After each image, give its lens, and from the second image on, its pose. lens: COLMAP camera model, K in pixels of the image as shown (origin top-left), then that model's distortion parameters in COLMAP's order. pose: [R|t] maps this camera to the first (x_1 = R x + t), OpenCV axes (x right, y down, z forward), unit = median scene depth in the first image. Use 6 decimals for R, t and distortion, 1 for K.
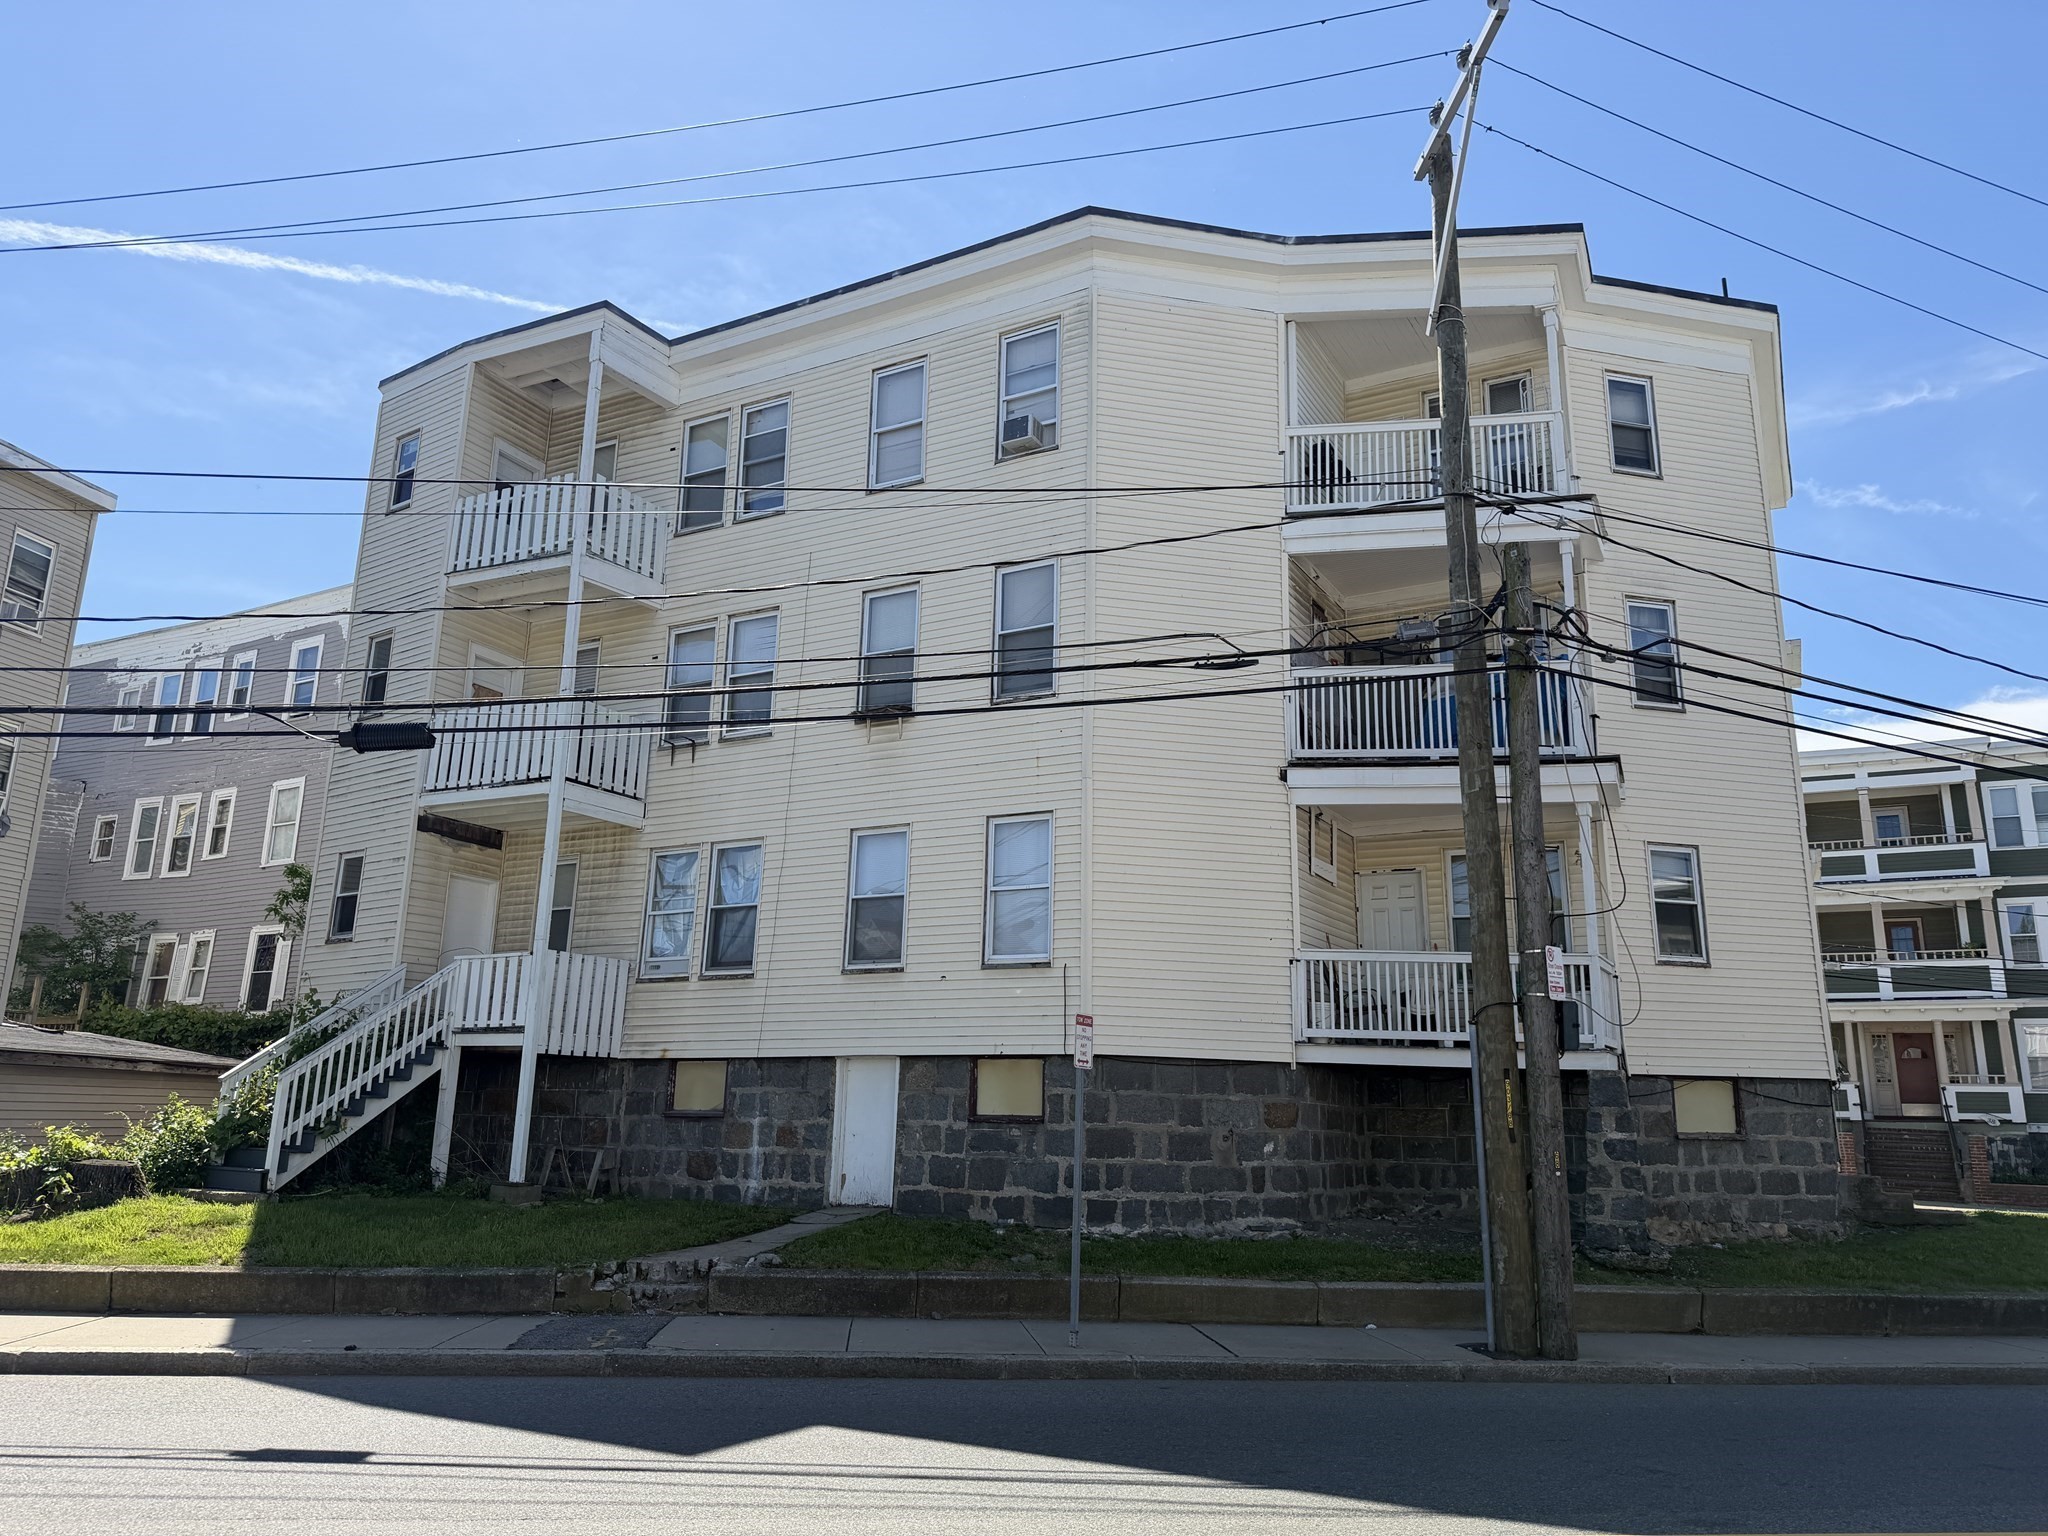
lens RADIAL K [[1436.8, 0, 1024.0], [0, 1436.8, 768.0], [0, 0, 1]] dist [0.040339, -0.051728]
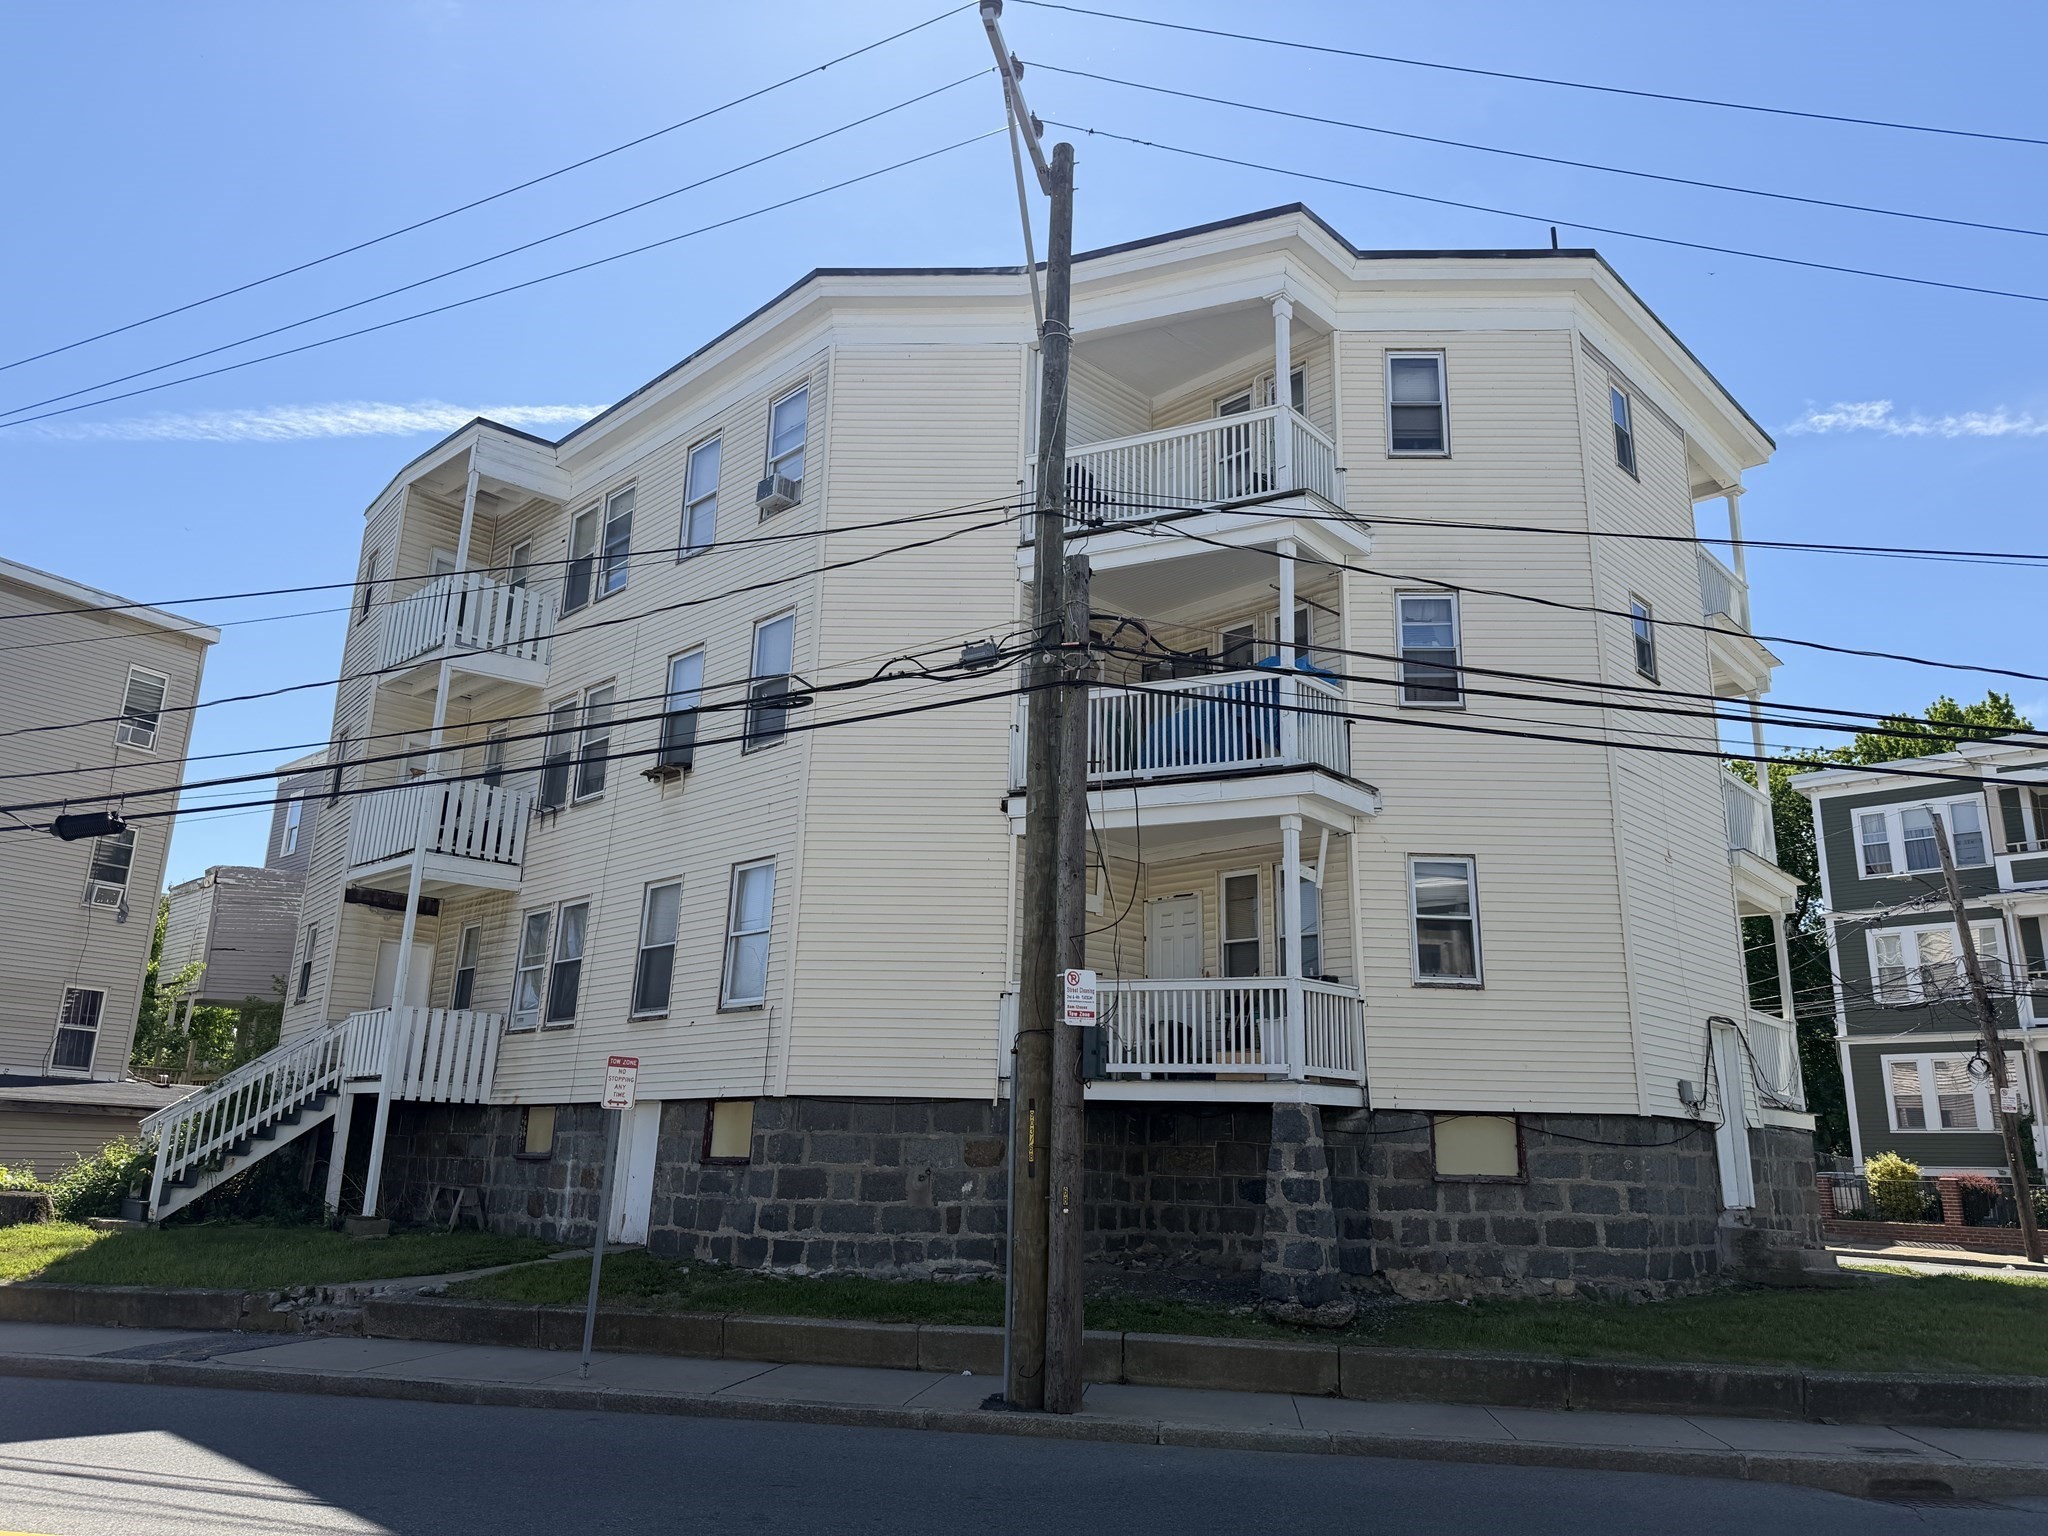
lens RADIAL K [[1448.0, 0, 1024.9], [0, 1448.0, 752.3], [0, 0, 1]] dist [0.020038, -0.029288]
pose [[0.961988, -0.072784, -0.263213, 0.457382], [0.061153, 0.996766, -0.052127, 0.020899], [0.266156, 0.034049, 0.963328, 0.050829]]
